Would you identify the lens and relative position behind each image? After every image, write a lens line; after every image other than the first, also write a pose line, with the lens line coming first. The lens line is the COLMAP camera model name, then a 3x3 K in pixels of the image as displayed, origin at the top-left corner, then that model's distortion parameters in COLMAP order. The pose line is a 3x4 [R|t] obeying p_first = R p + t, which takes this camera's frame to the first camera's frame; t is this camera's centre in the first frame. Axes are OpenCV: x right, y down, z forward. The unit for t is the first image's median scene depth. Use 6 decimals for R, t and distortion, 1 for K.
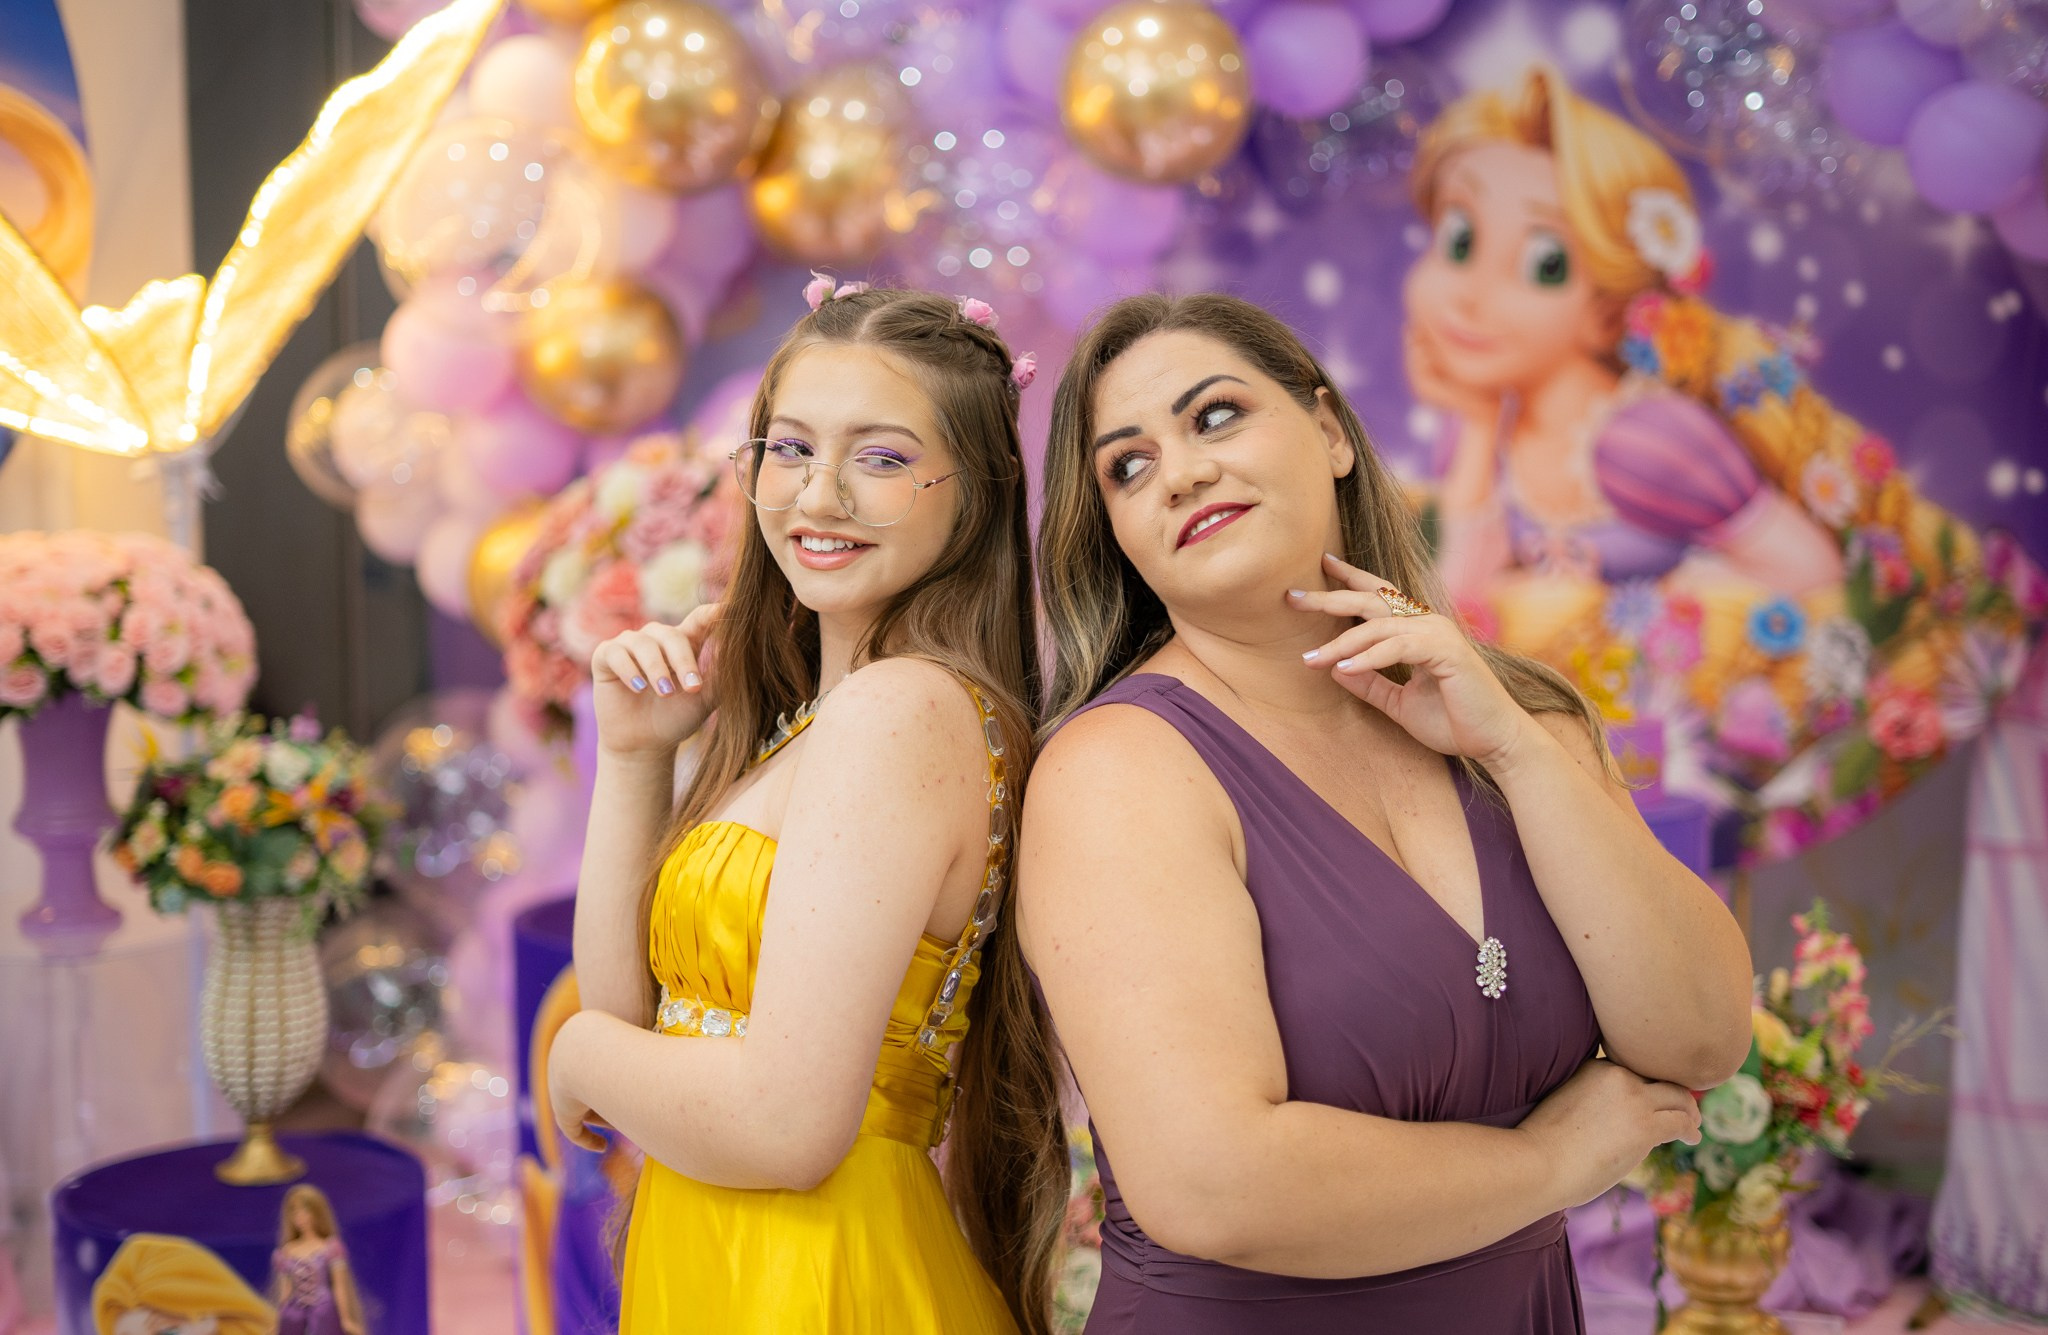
lens RADIAL K [[3098.8, 0, 1054.1], [0, 3098.8, 692.0], [0, 0, 1]] dist [-0.013813, -0.055359]
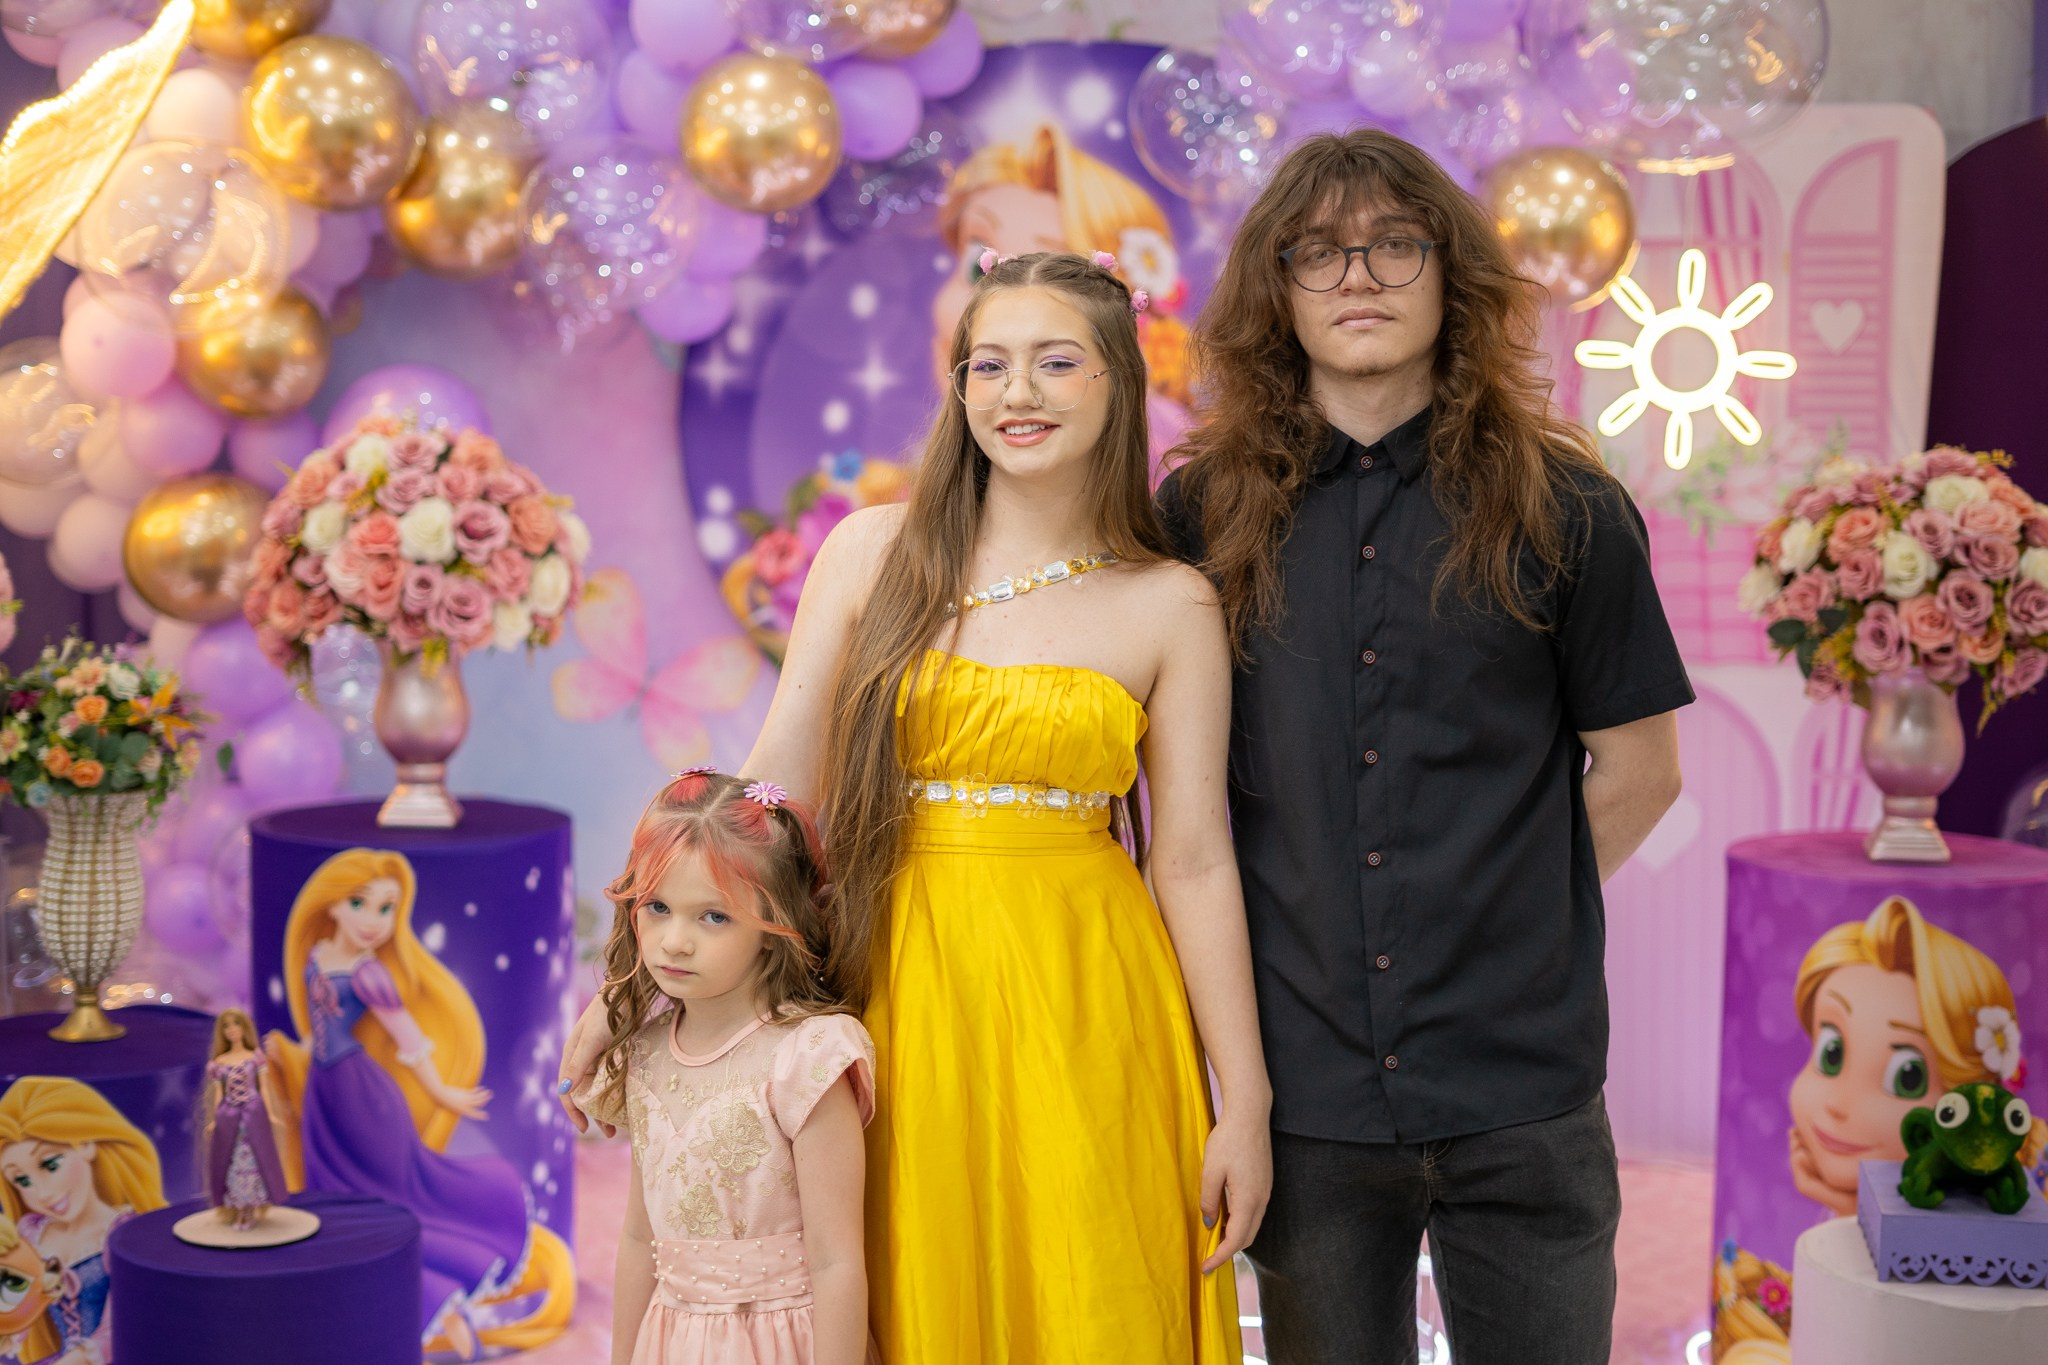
lens RADIAL K [[3108.9, 0, 1018.8], [0, 3108.9, 681.8], [0, 0, 1]] dist [-0.026428, -0.027455]
pose [[0.968195, -0.011149, 0.249950, -0.162080], [0.017084, 0.999621, -0.021589, 0.042200], [-0.249615, 0.025172, 0.968018, -0.167375]]
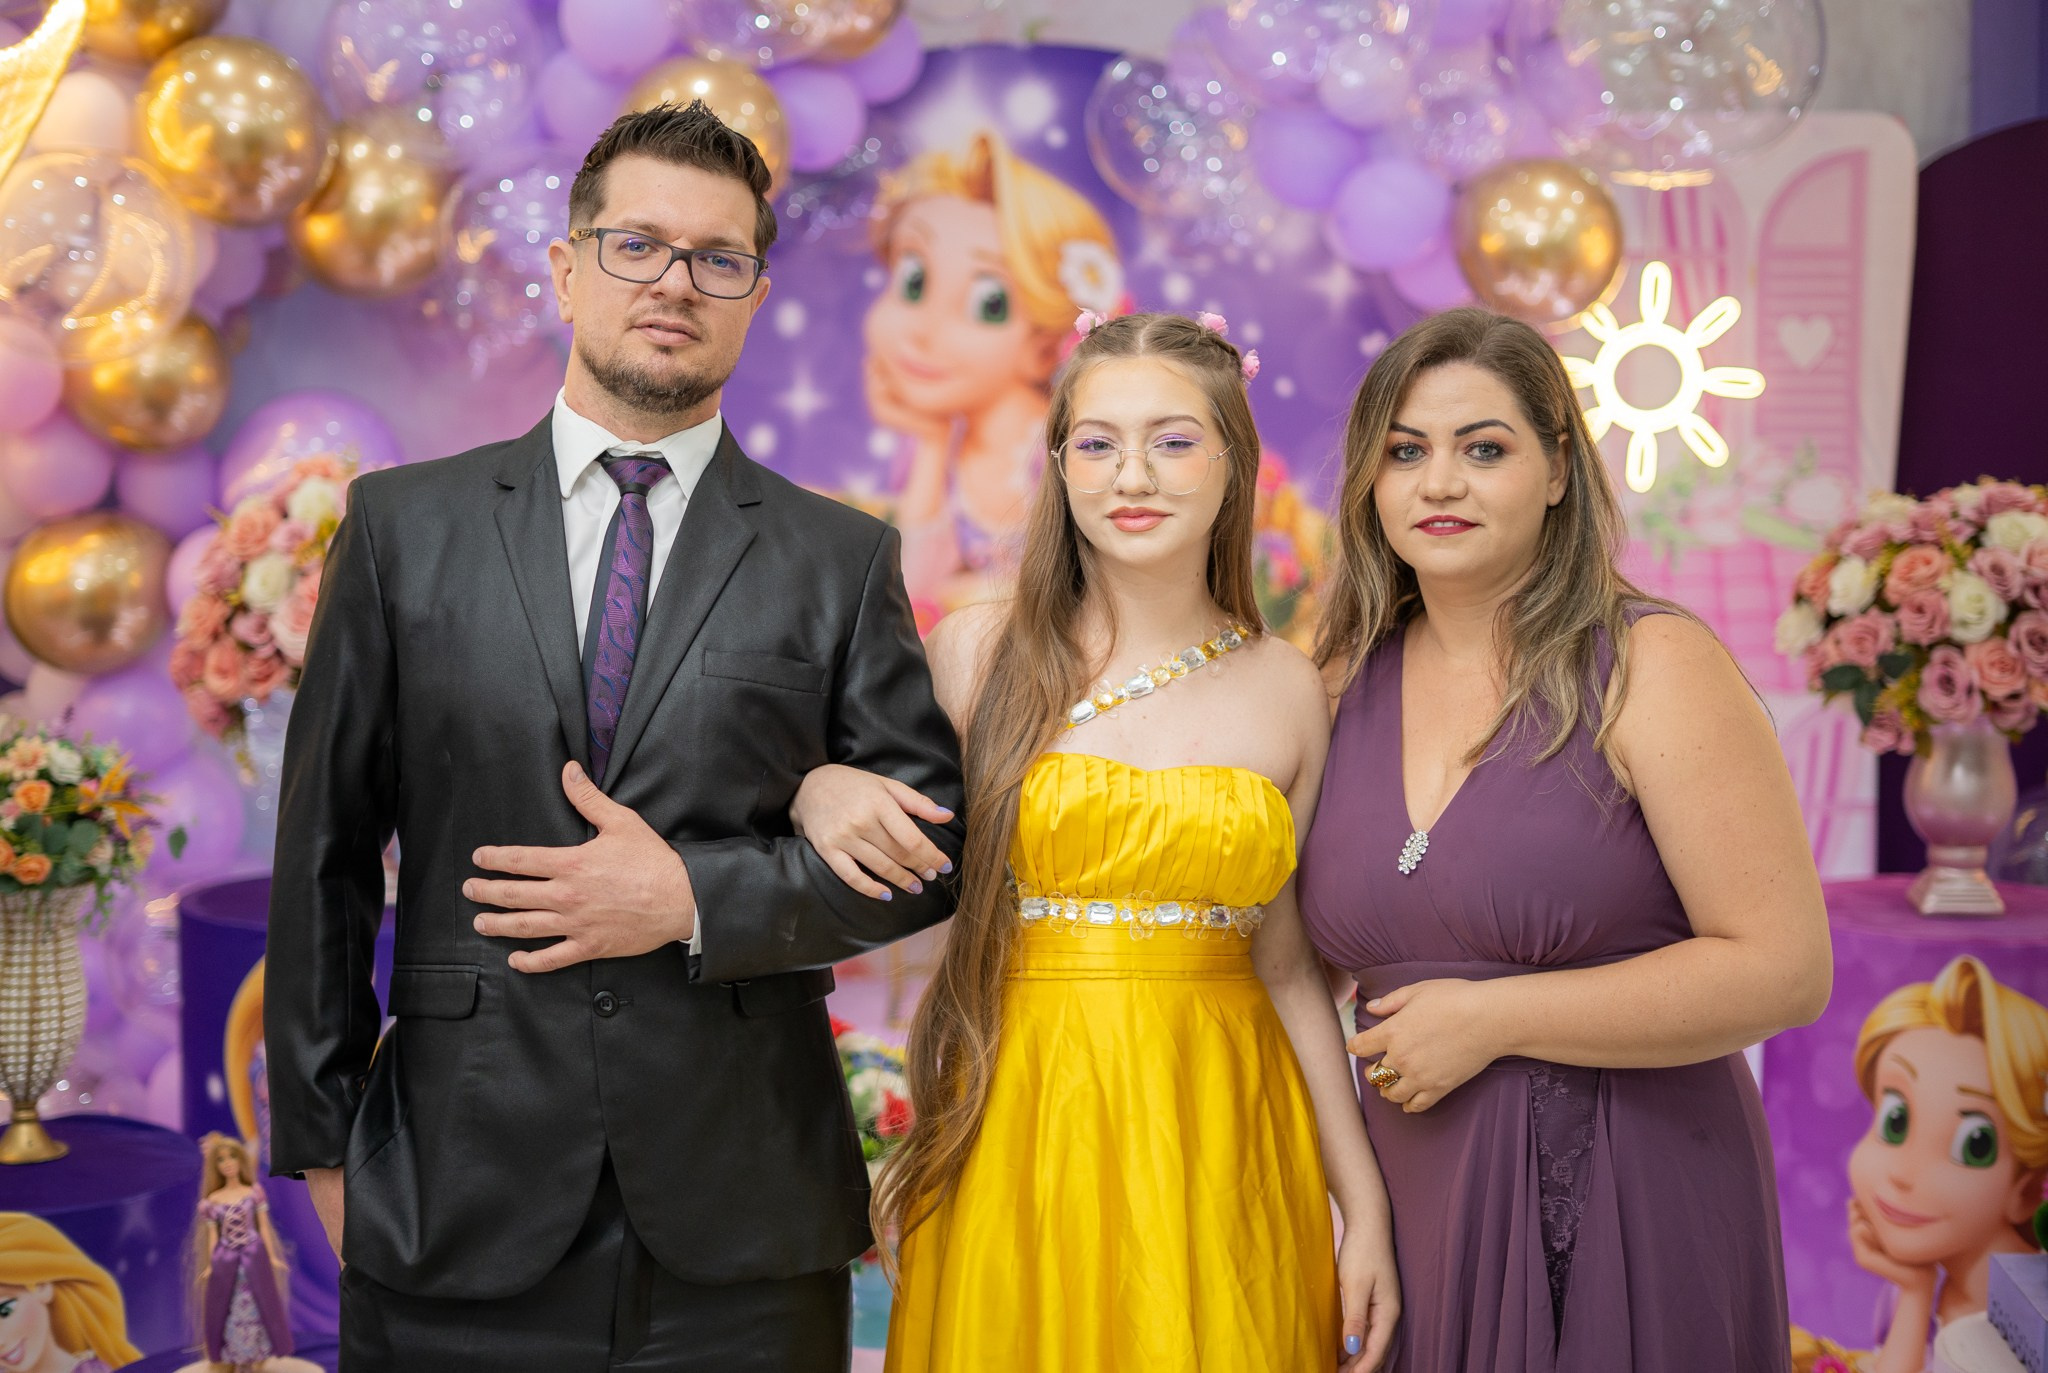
lens RADIAL K [[3067.7, 0, 996.4], [0, 3067.7, 684.7], [0, 0, 1]] dist [-0.040073, 0.050018]
pose [[0.943379, -0.025922, 0.330702, -0.221982], [0.031283, 0.999451, -0.010898, 0.014596], [-0.330238, 0.020627, 0.943672, -0.063722]]
